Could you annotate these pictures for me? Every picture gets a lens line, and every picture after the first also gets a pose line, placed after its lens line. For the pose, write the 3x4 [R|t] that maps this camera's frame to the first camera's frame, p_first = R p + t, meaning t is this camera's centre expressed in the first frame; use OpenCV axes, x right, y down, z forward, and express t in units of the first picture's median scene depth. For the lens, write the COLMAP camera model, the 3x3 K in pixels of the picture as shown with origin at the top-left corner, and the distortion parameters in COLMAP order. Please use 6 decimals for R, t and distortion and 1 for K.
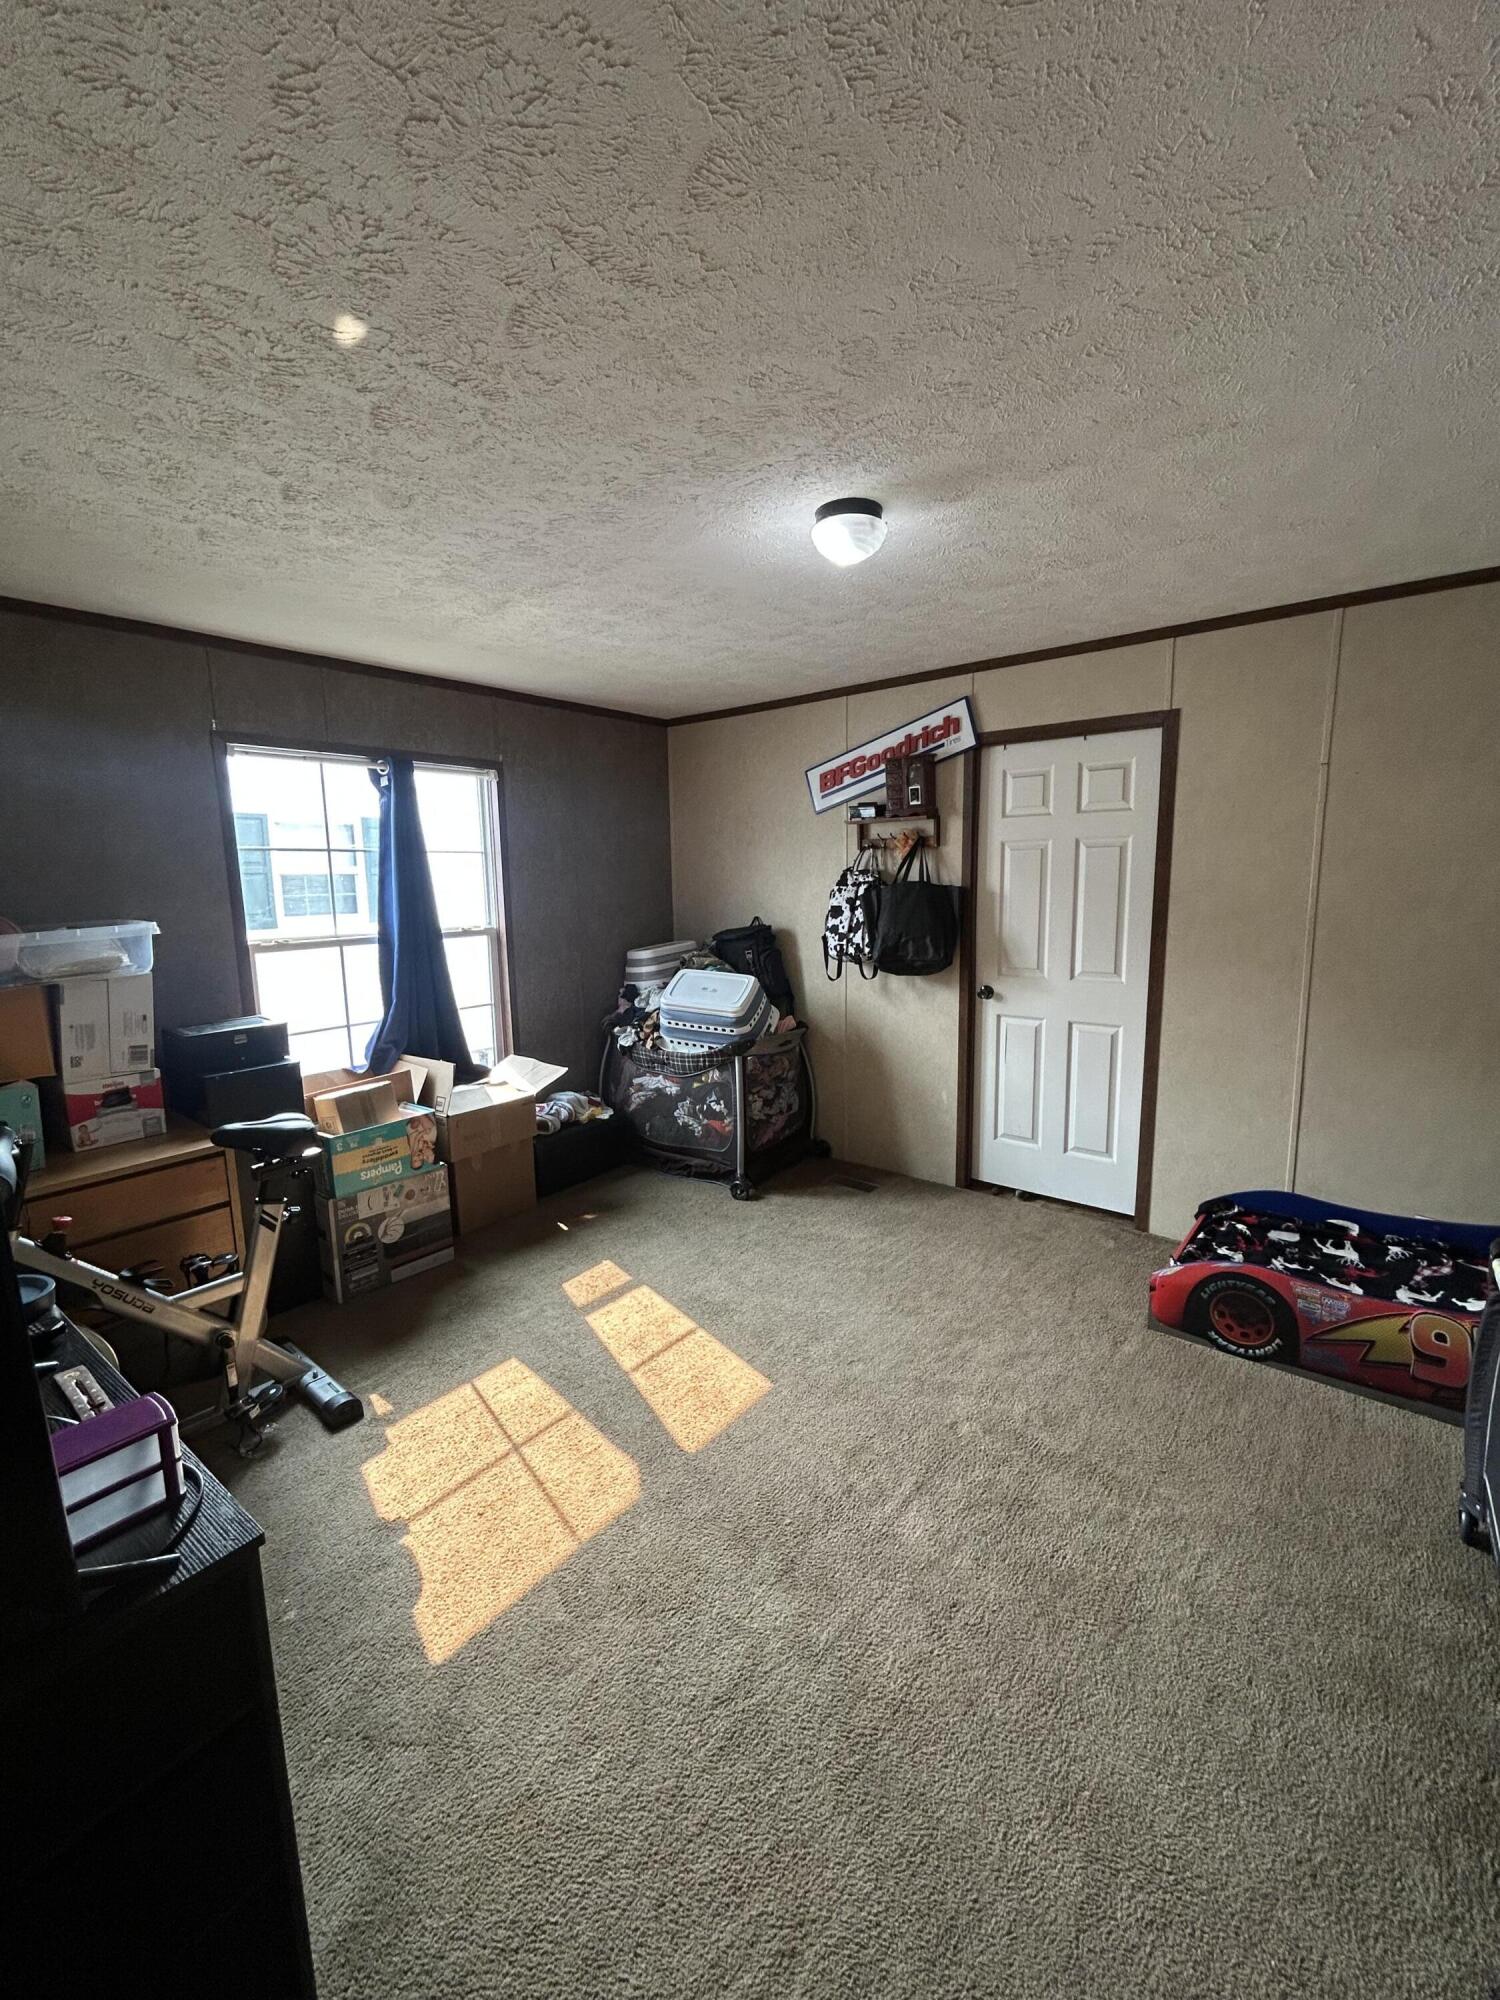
lens RADIAL K [[817.3, 0, 755.3], [0, 817.3, 996.9], [0, 0, 1]] dist [0.002801, 0.000100]
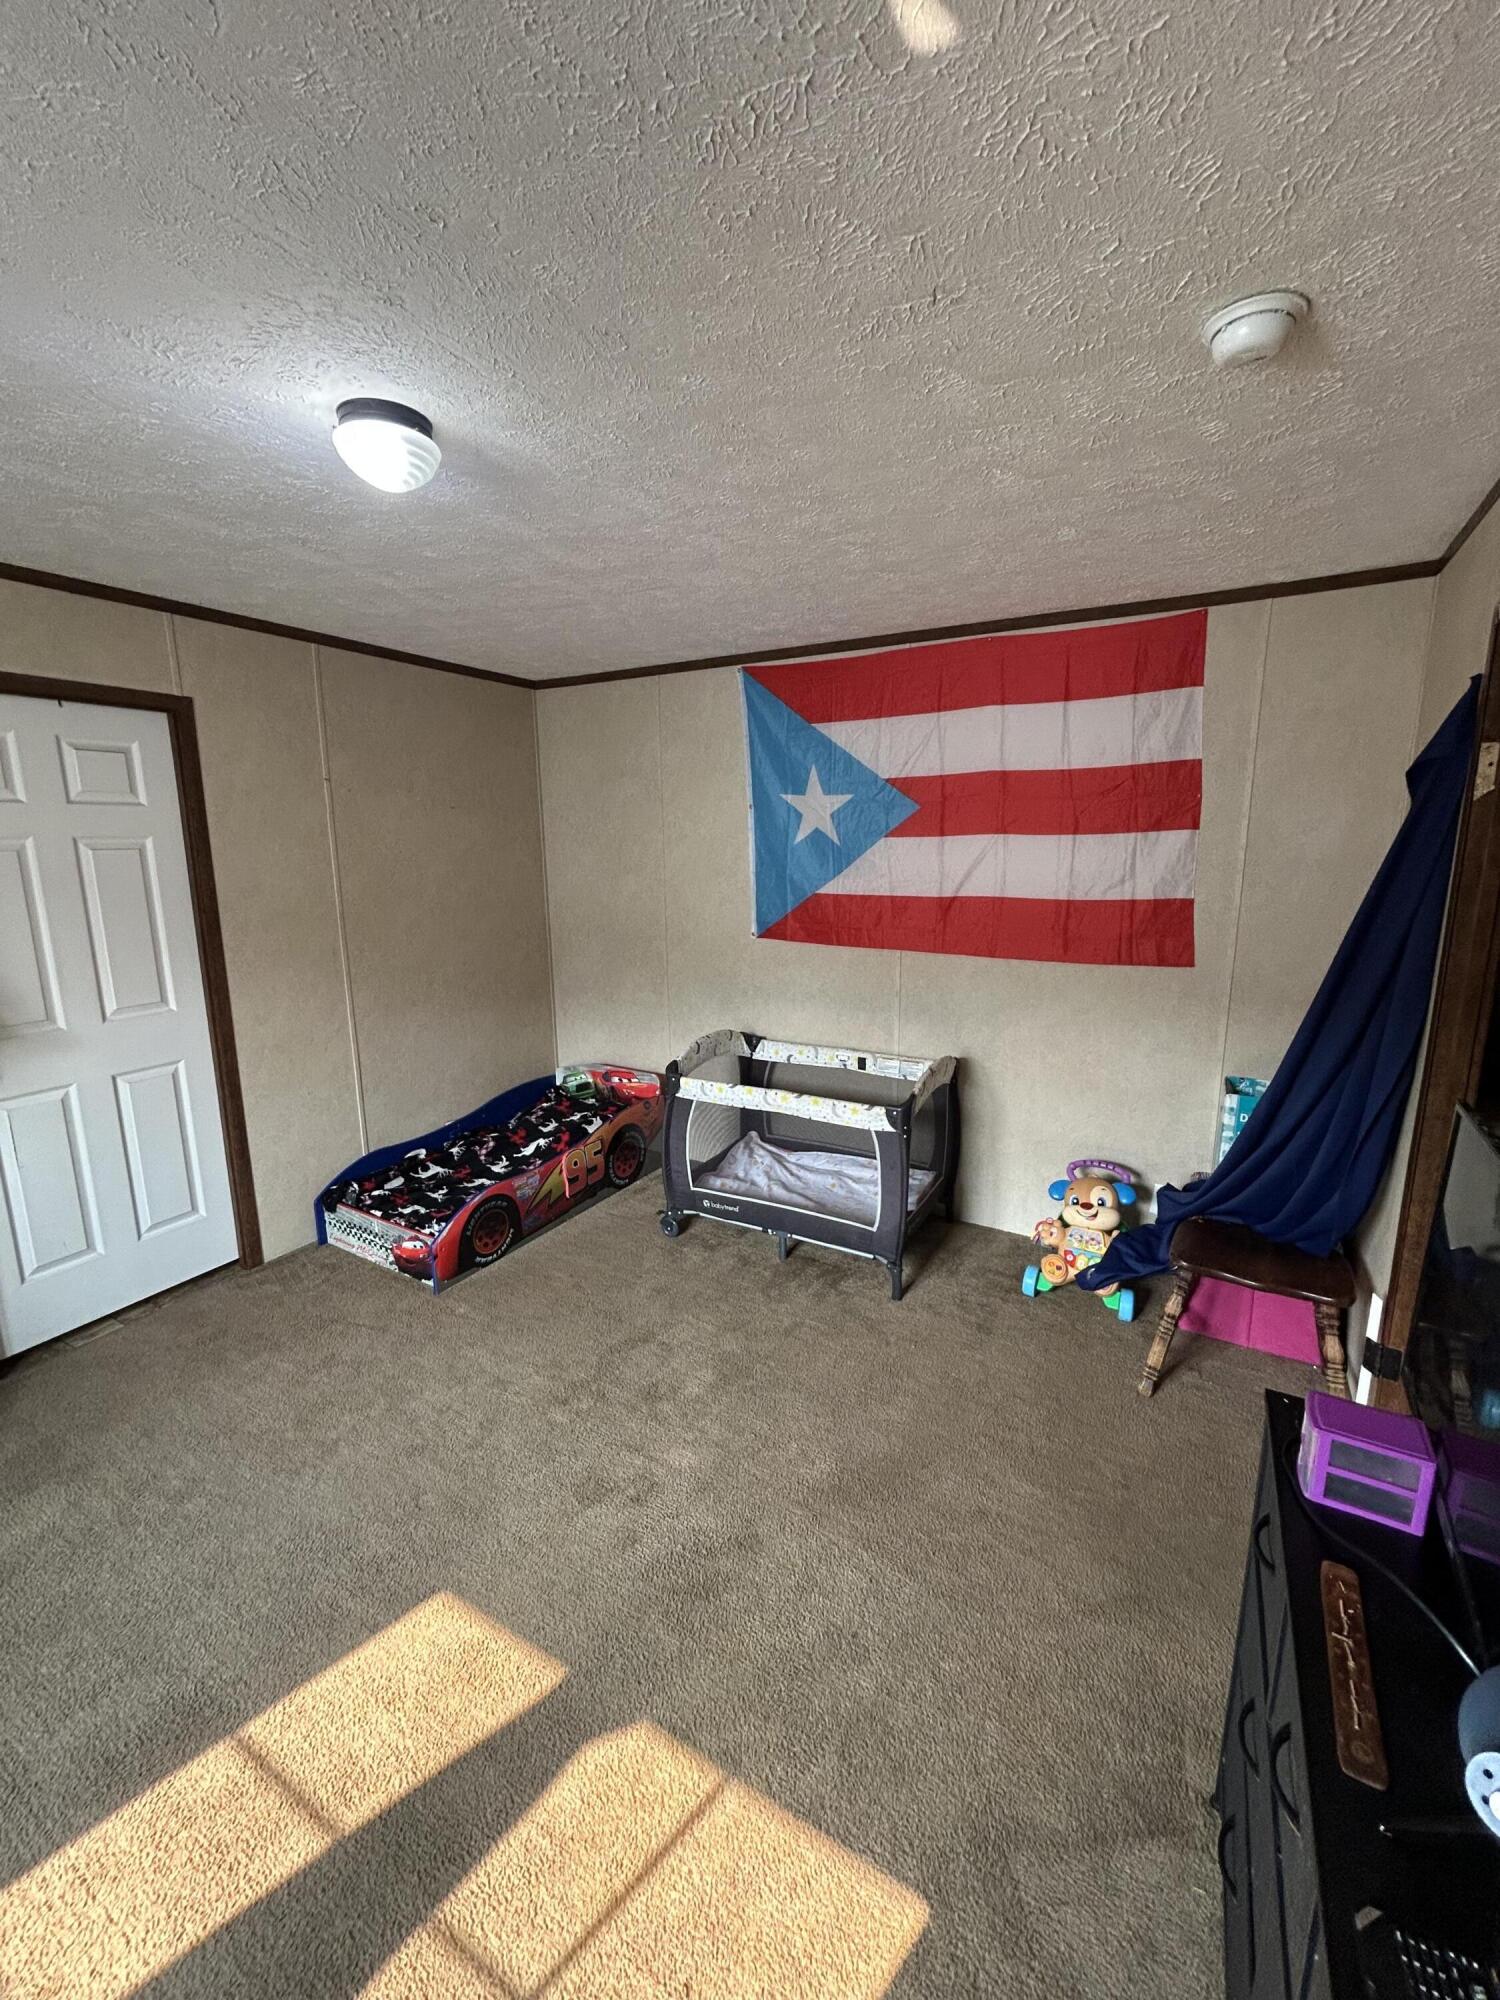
lens RADIAL K [[817.3, 0, 740.9], [0, 817.3, 997.2], [0, 0, 1]] dist [0.002801, 0.000100]
pose [[-0.148707, -0.170433, 0.974084, -0.534072], [0.154913, 0.968859, 0.193169, -0.119095], [-0.976672, 0.179624, -0.117674, 0.604825]]
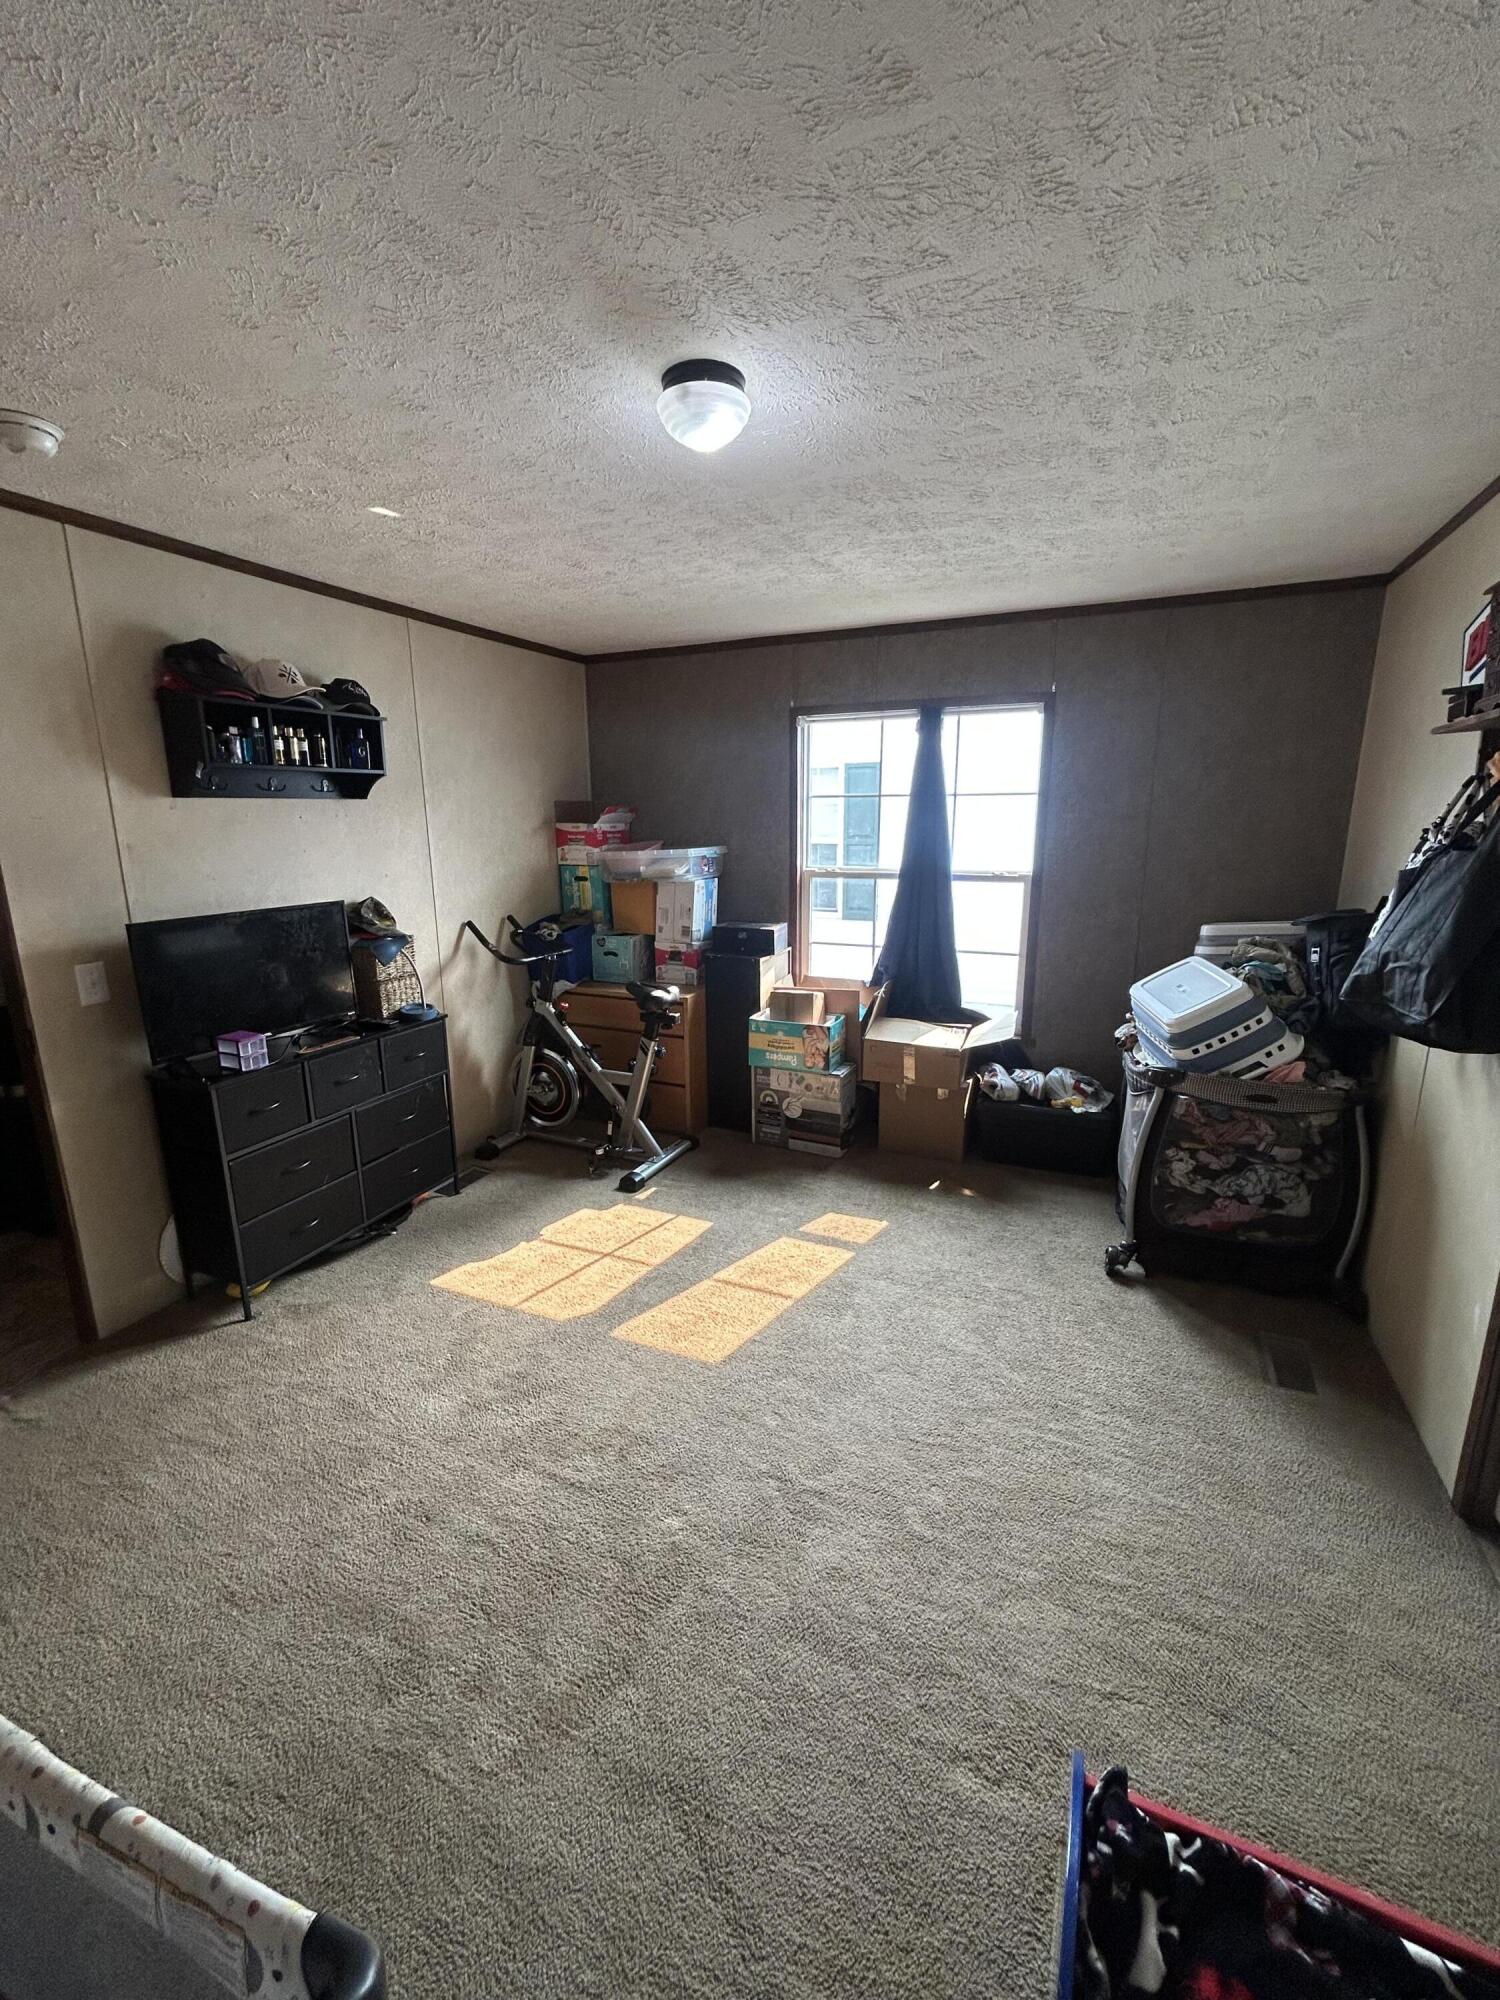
lens RADIAL K [[817.3, 0, 751.1], [0, 817.3, 995.6], [0, 0, 1]] dist [0.002801, 0.000100]
pose [[0.257565, 0.226726, -0.939284, 0.702396], [-0.141417, 0.970460, 0.195473, -0.121263], [0.955856, 0.082483, 0.282020, 0.603285]]
